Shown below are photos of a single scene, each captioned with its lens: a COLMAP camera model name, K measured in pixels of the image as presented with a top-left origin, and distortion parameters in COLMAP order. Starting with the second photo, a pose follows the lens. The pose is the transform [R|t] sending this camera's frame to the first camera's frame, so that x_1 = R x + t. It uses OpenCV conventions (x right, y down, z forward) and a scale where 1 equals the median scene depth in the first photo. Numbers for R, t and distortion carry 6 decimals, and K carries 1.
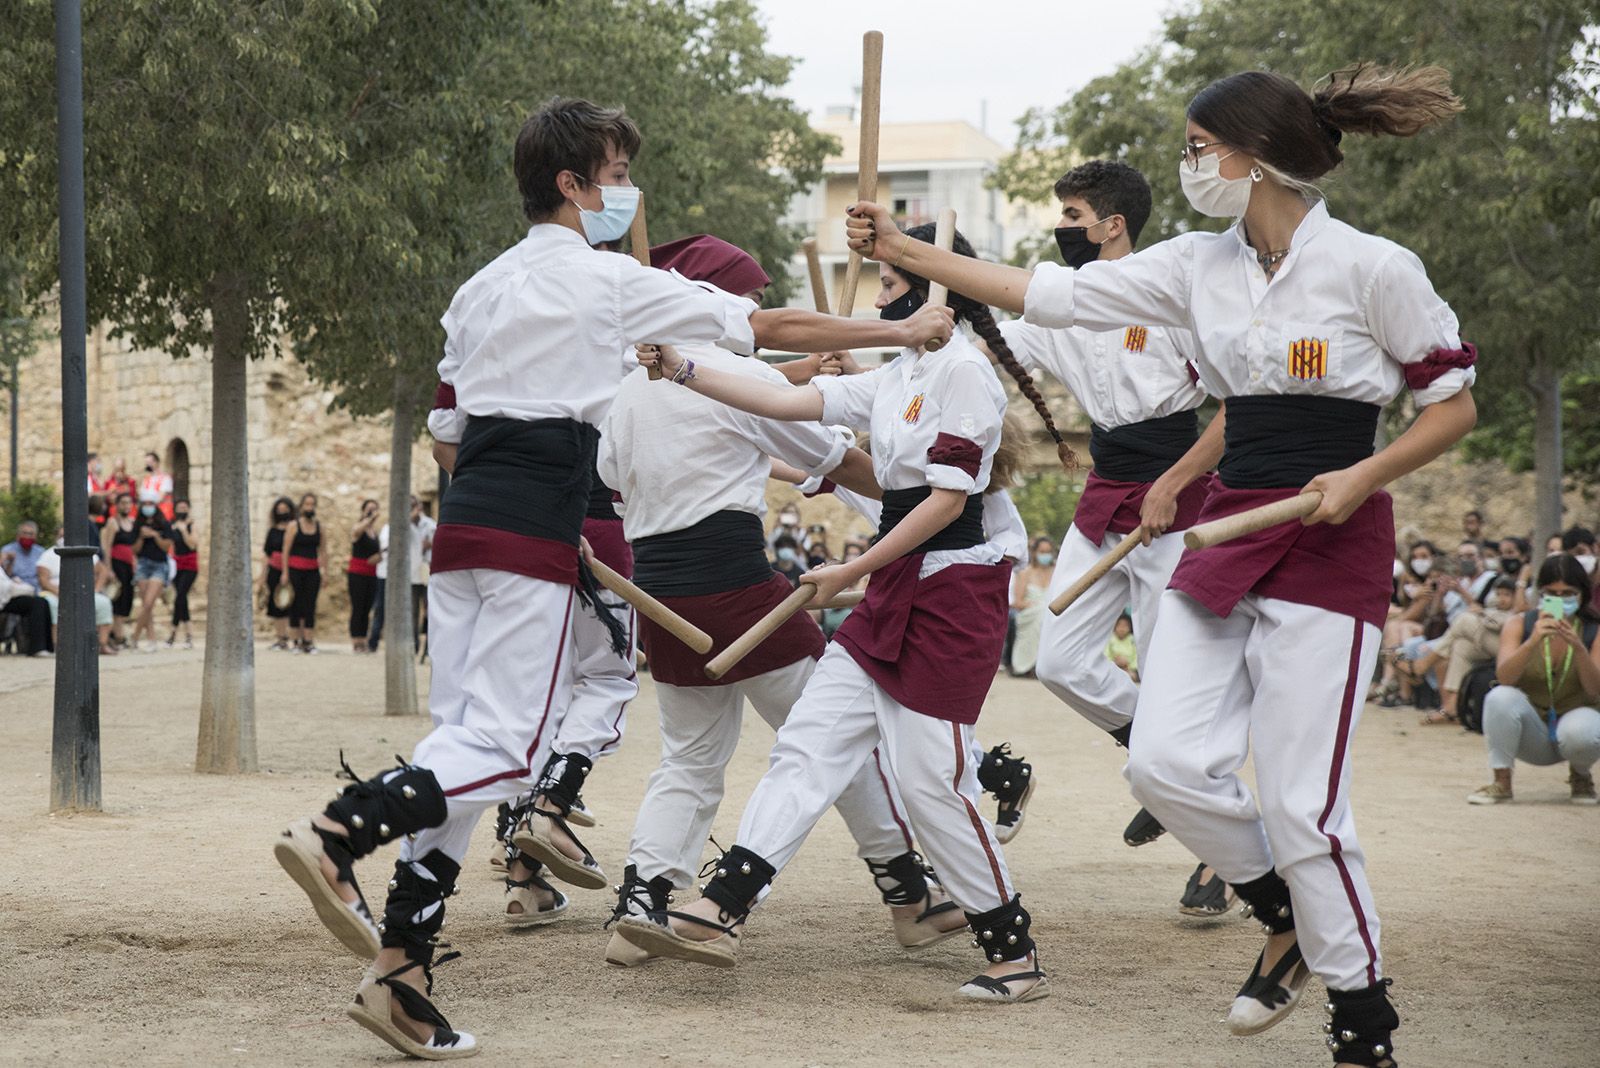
lens RADIAL K [[3181.4, 0, 800.0], [0, 3181.4, 534.0], [0, 0, 1]] dist [-0.008541, -0.145940]
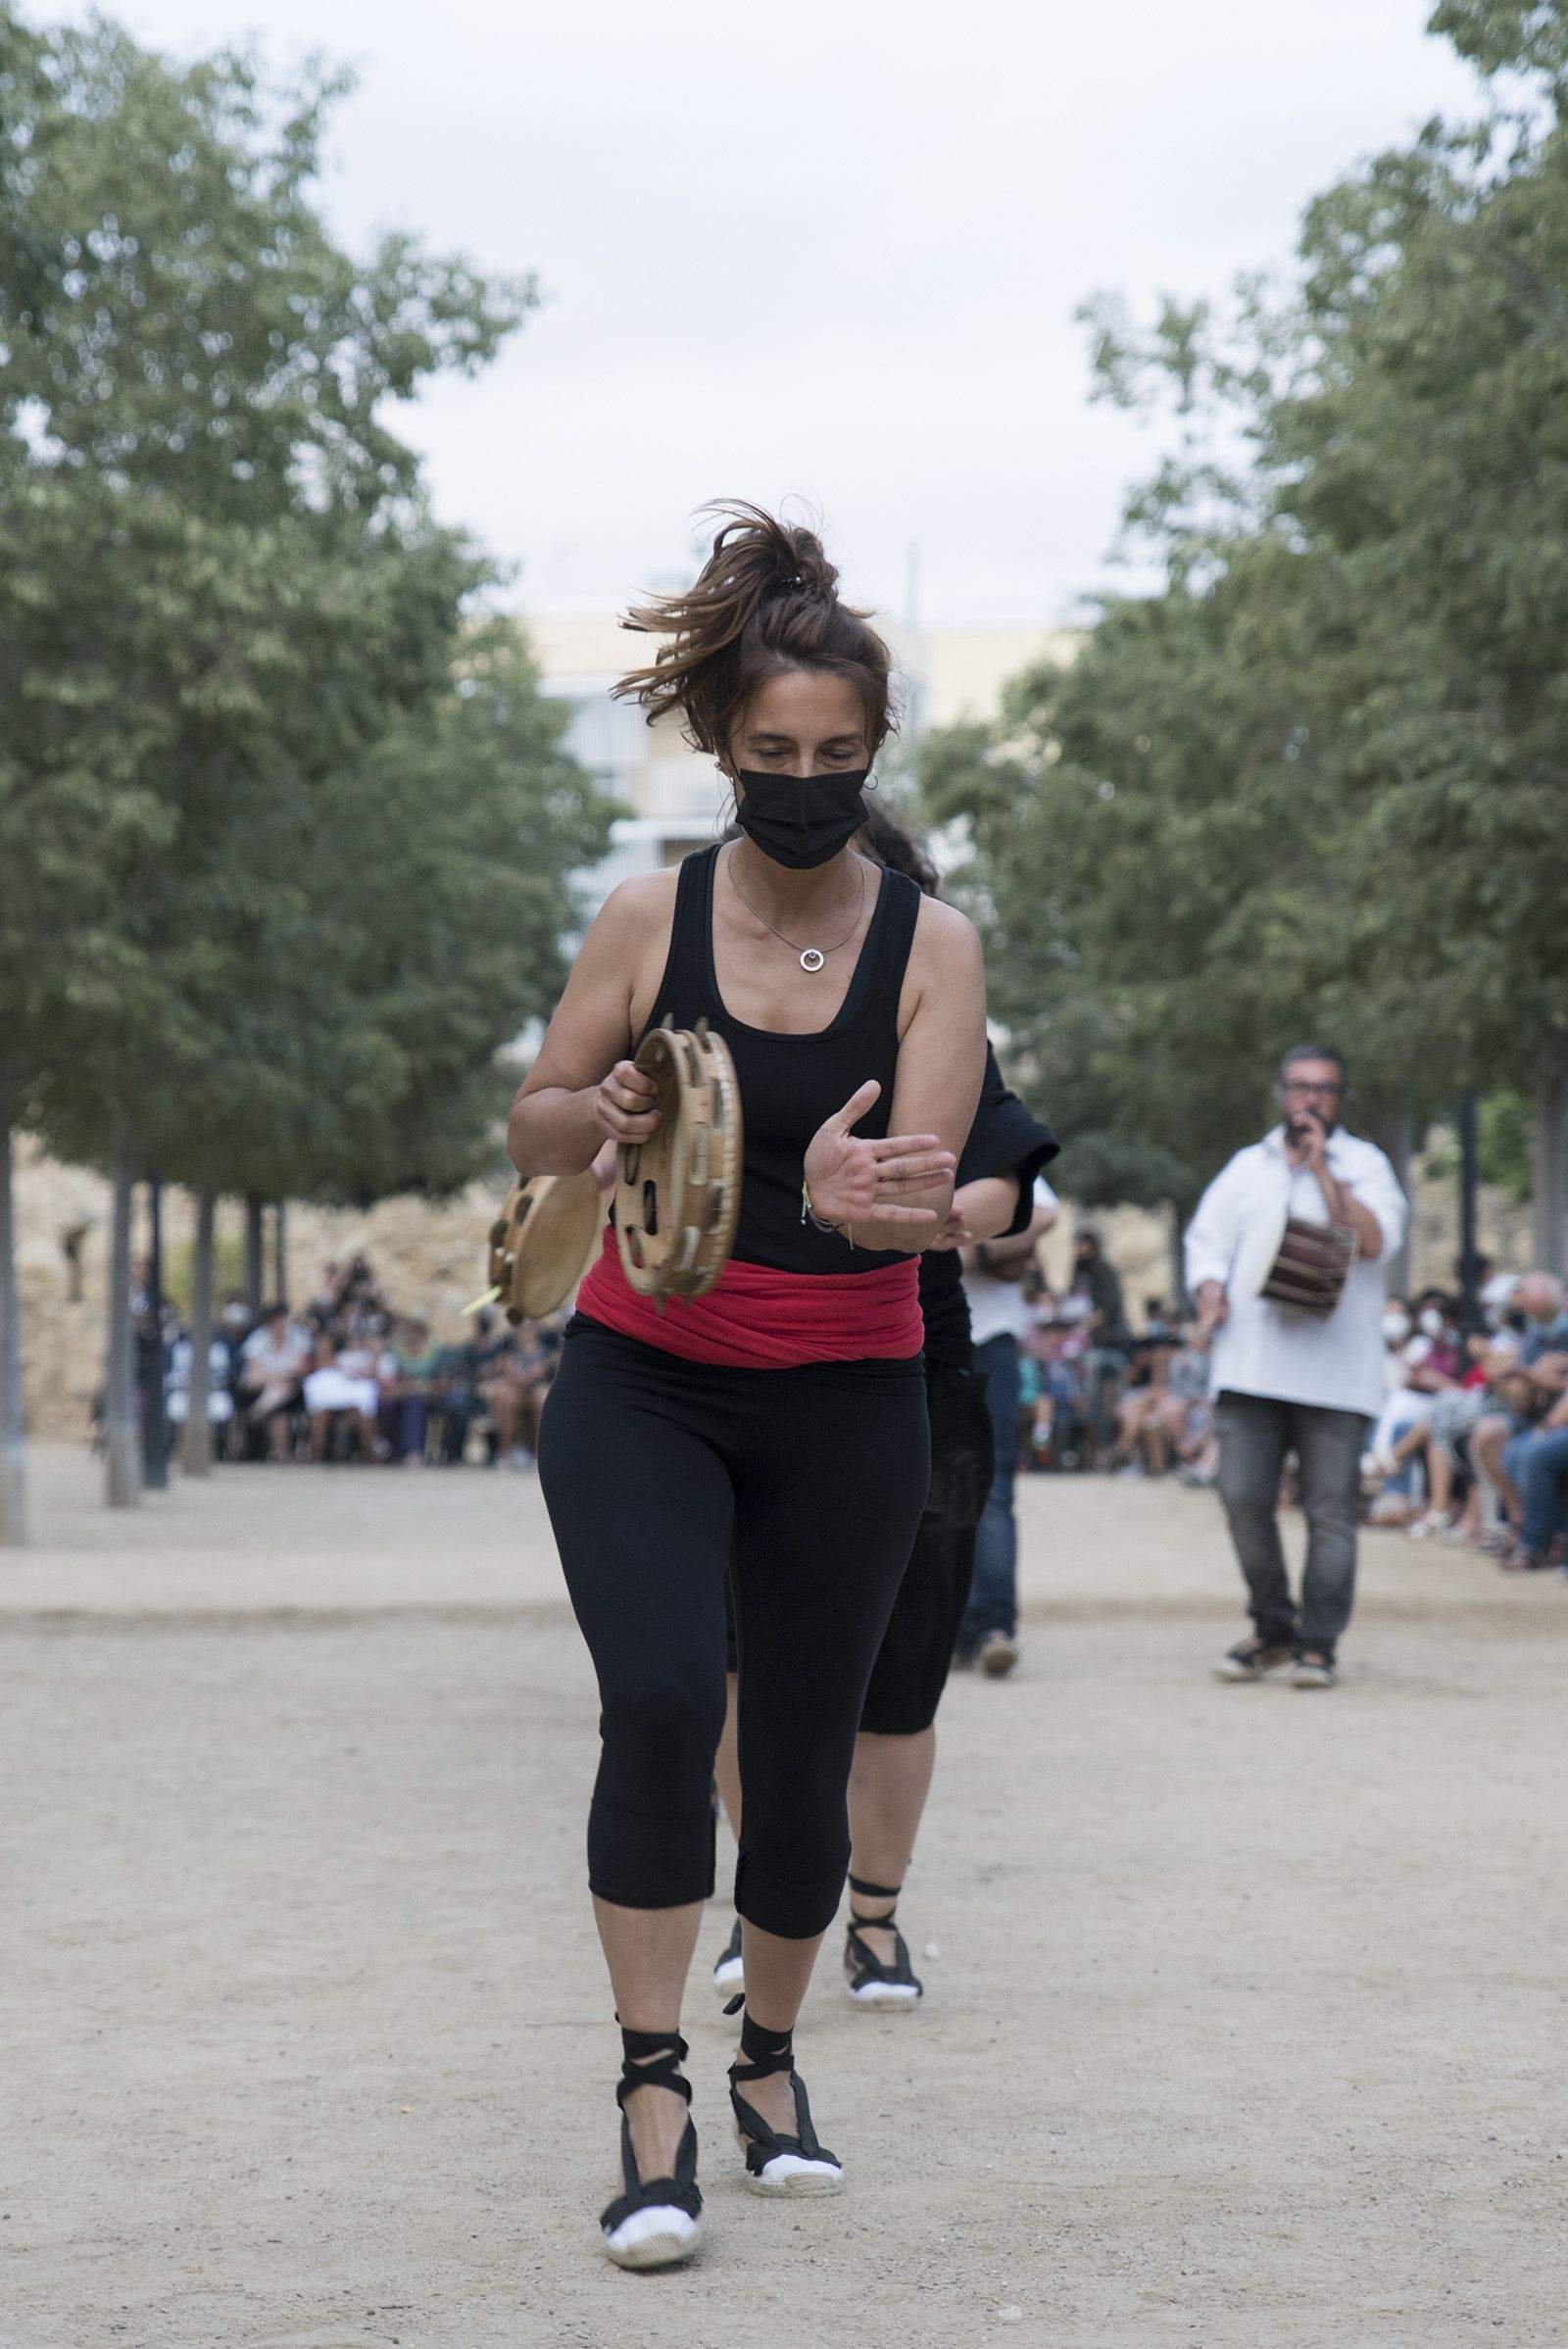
lens RADIAL K [[6015.8, 0, 784.0], [0, 6015.8, 1174.5], [0, 0, 1]] dist [0.176953, 0.212233]
pose [[0.999620, 0.000152, 0.027563, 0.014941], [0.000214, 0.999912, -0.013276, -0.019557], [-0.027563, 0.013277, 0.999532, -0.932533]]
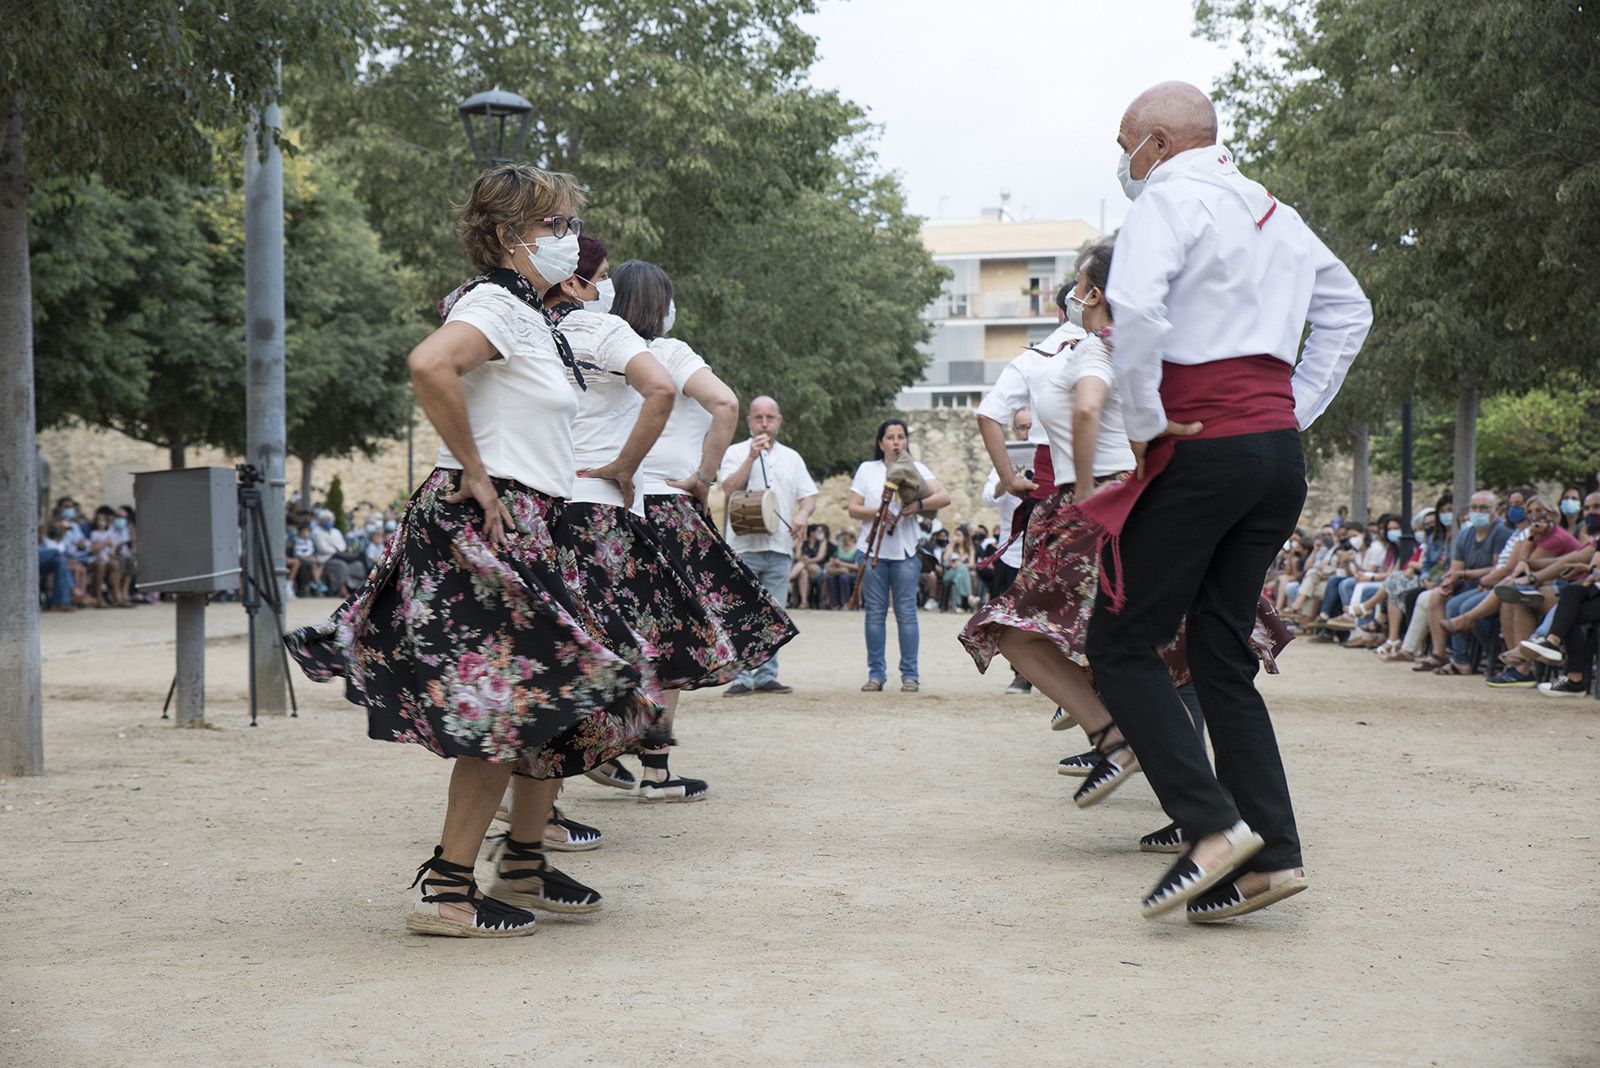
lens RADIAL K [[2494.5, 0, 800.2], [0, 2494.5, 569.0], [0, 0, 1]] dist [0.025720, 0.088922]
pose [[0.997433, 0.006749, -0.071292, 0.047709], [-0.005446, 0.999815, 0.018458, -0.000430], [0.071404, -0.018022, 0.997285, -0.402262]]
